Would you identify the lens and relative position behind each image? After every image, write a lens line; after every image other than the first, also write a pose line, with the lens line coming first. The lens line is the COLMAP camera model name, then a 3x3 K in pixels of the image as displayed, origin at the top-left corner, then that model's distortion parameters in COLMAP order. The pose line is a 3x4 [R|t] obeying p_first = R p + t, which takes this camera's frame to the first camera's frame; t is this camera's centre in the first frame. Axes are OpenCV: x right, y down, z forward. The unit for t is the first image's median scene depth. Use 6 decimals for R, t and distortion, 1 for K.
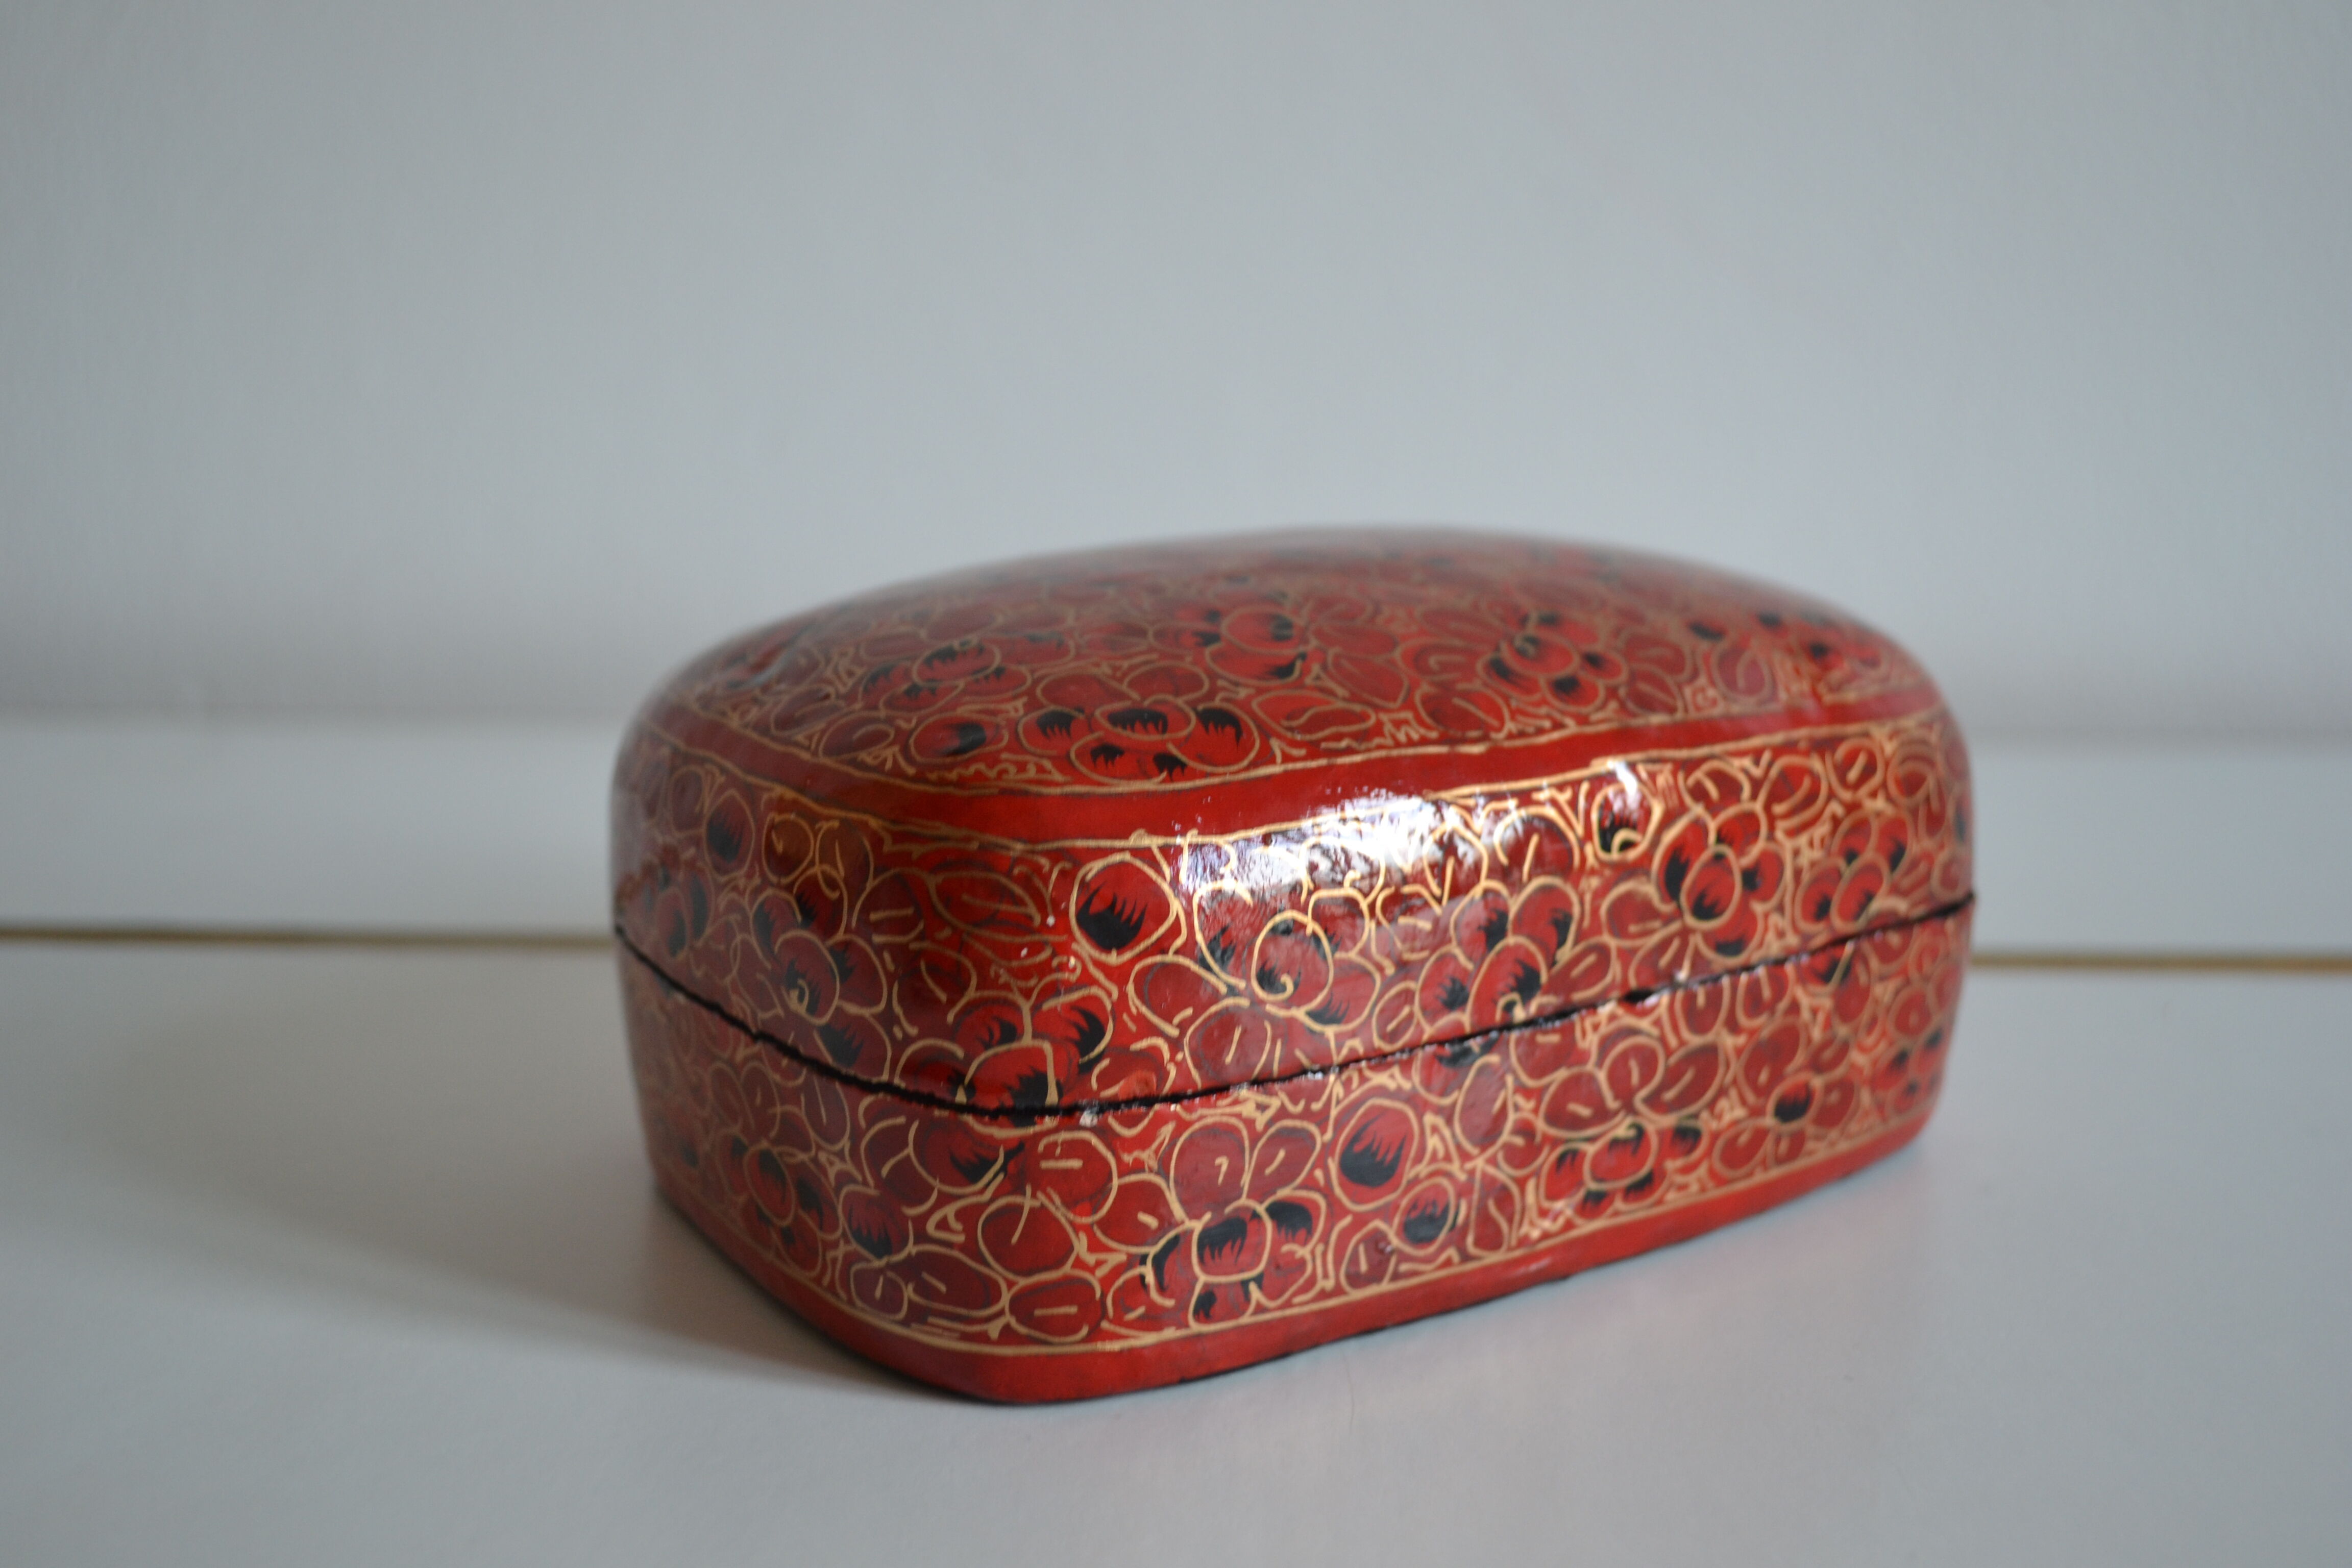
lens RADIAL K [[2432.6, 0, 1176.0], [0, 2432.6, 784.0], [0, 0, 1]] dist [-0.066769, 0.008983]
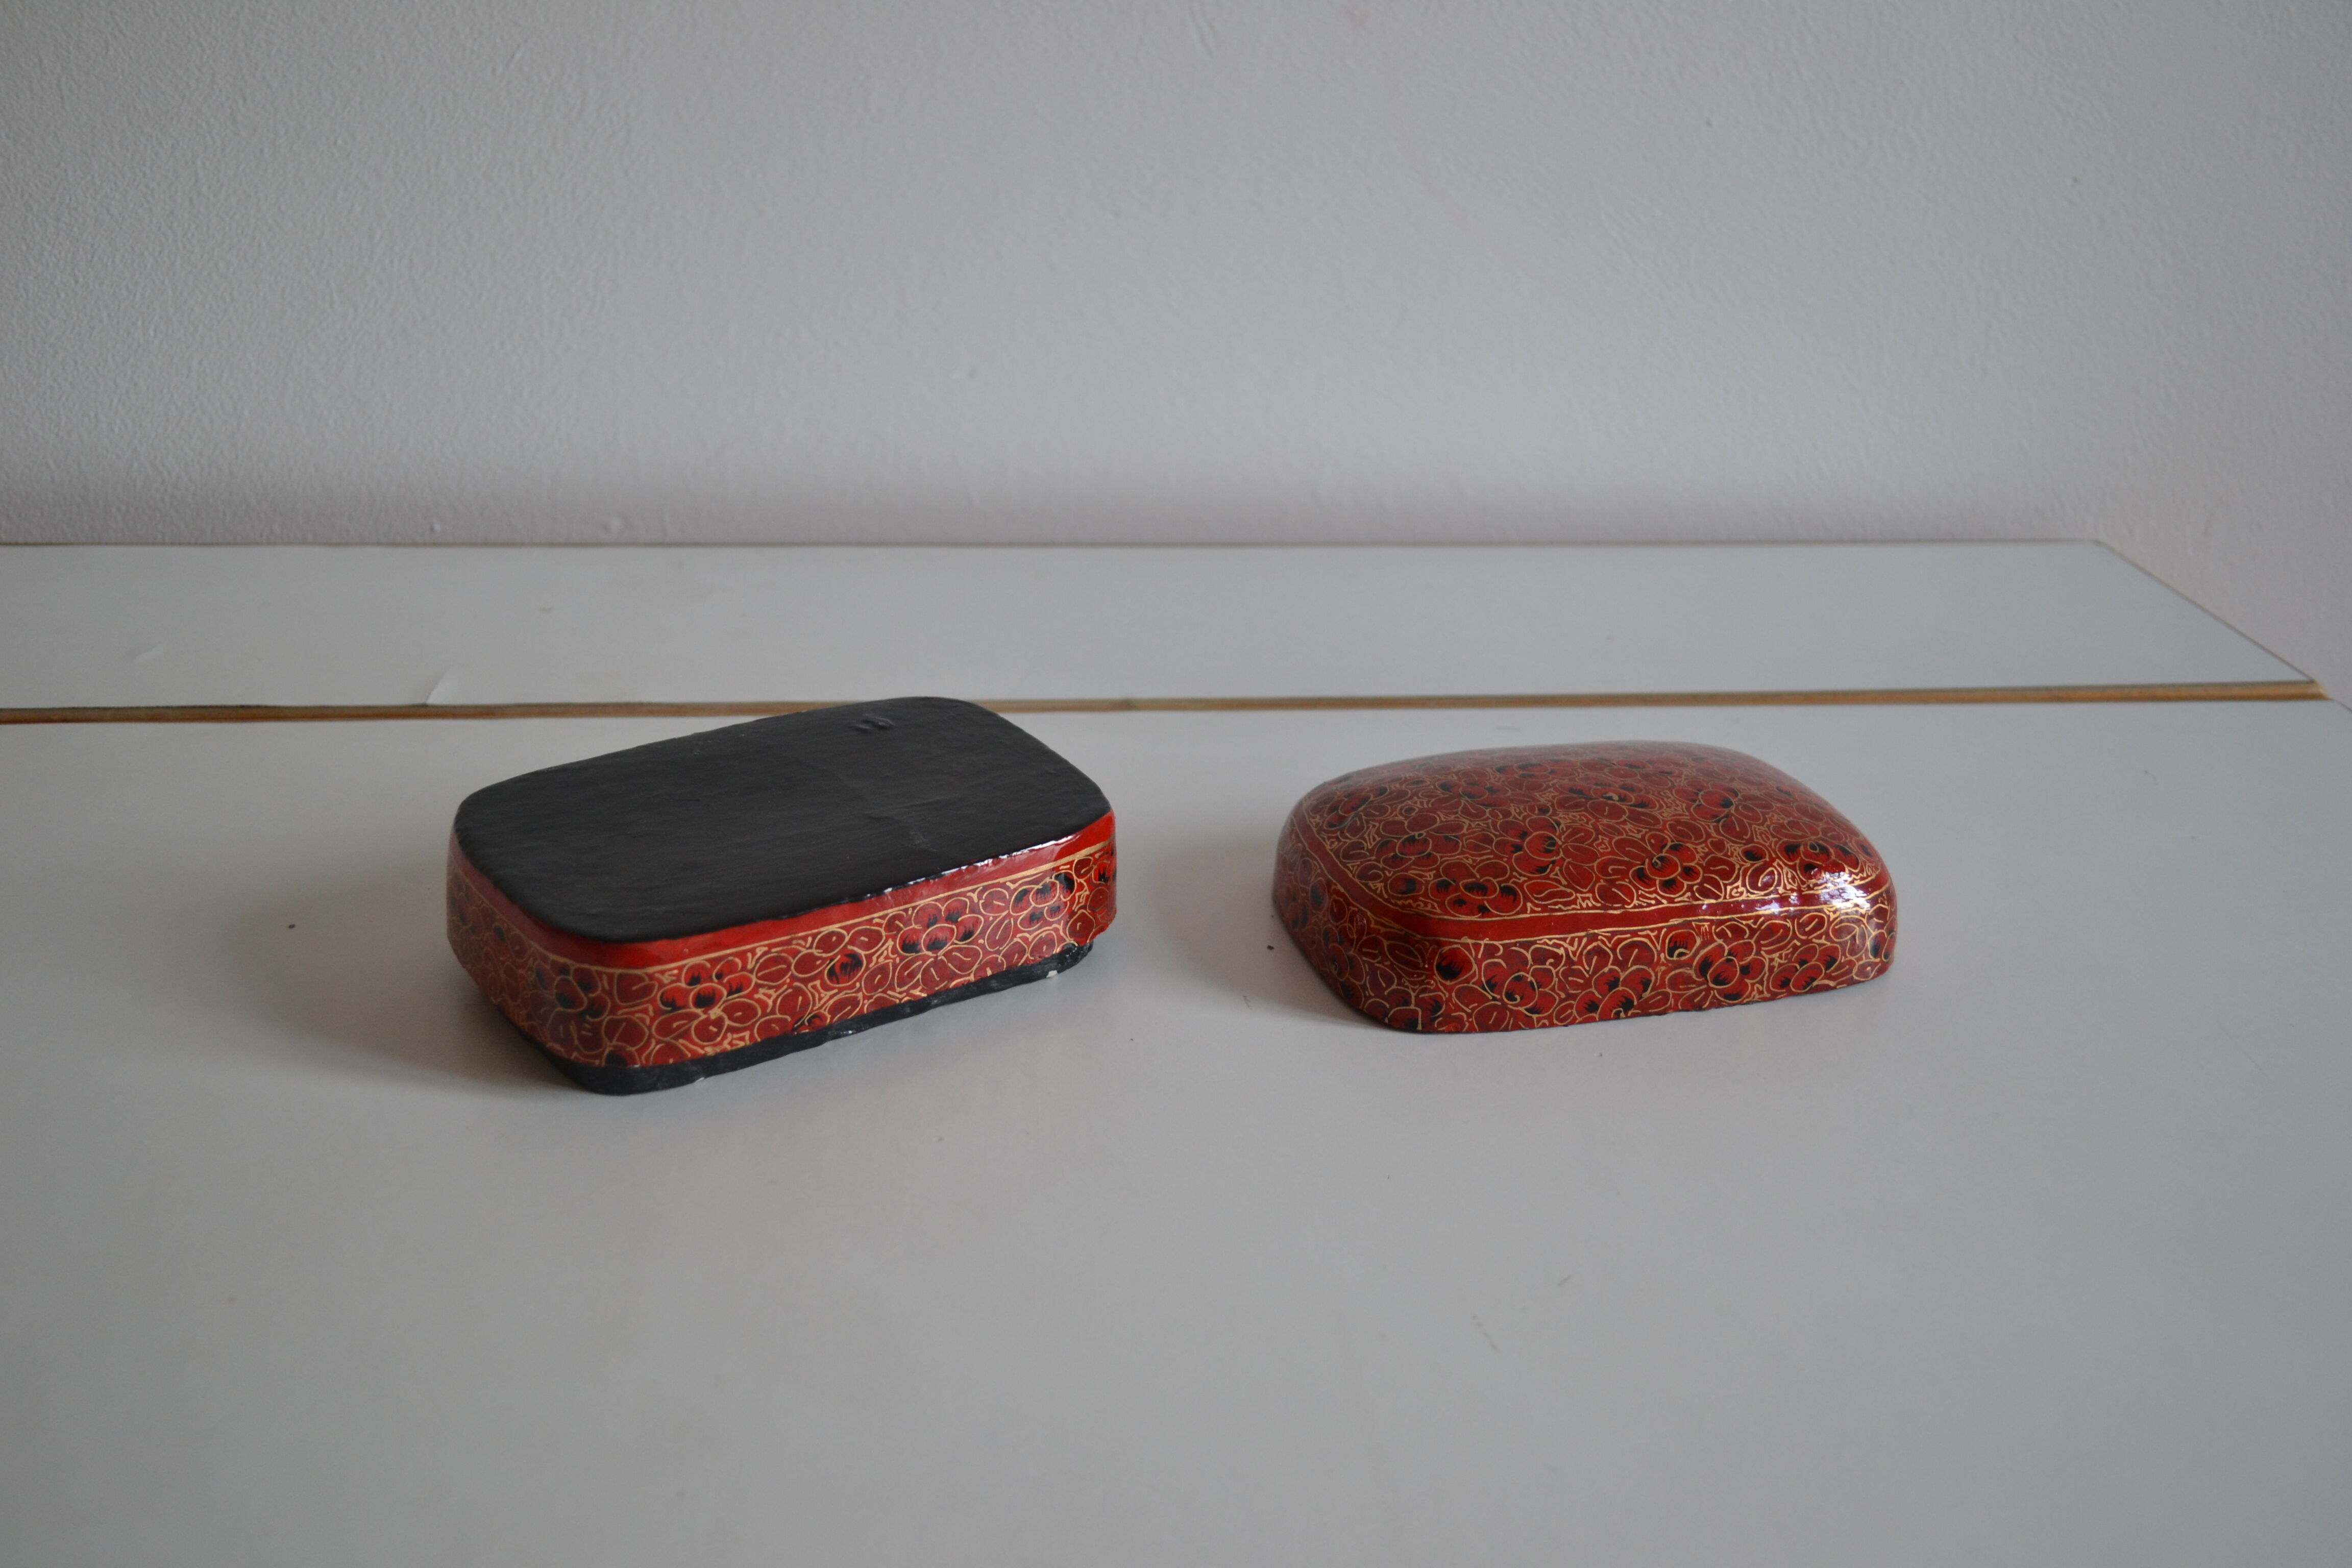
lens RADIAL K [[2286.5, 0, 1176.0], [0, 2286.5, 784.0], [0, 0, 1]] dist [-0.073143, 0.008211]
pose [[0.951347, 0.156940, -0.265158, 0.295146], [-0.107781, 0.975697, 0.190785, -0.541223], [0.288656, -0.152924, 0.945141, -1.310905]]
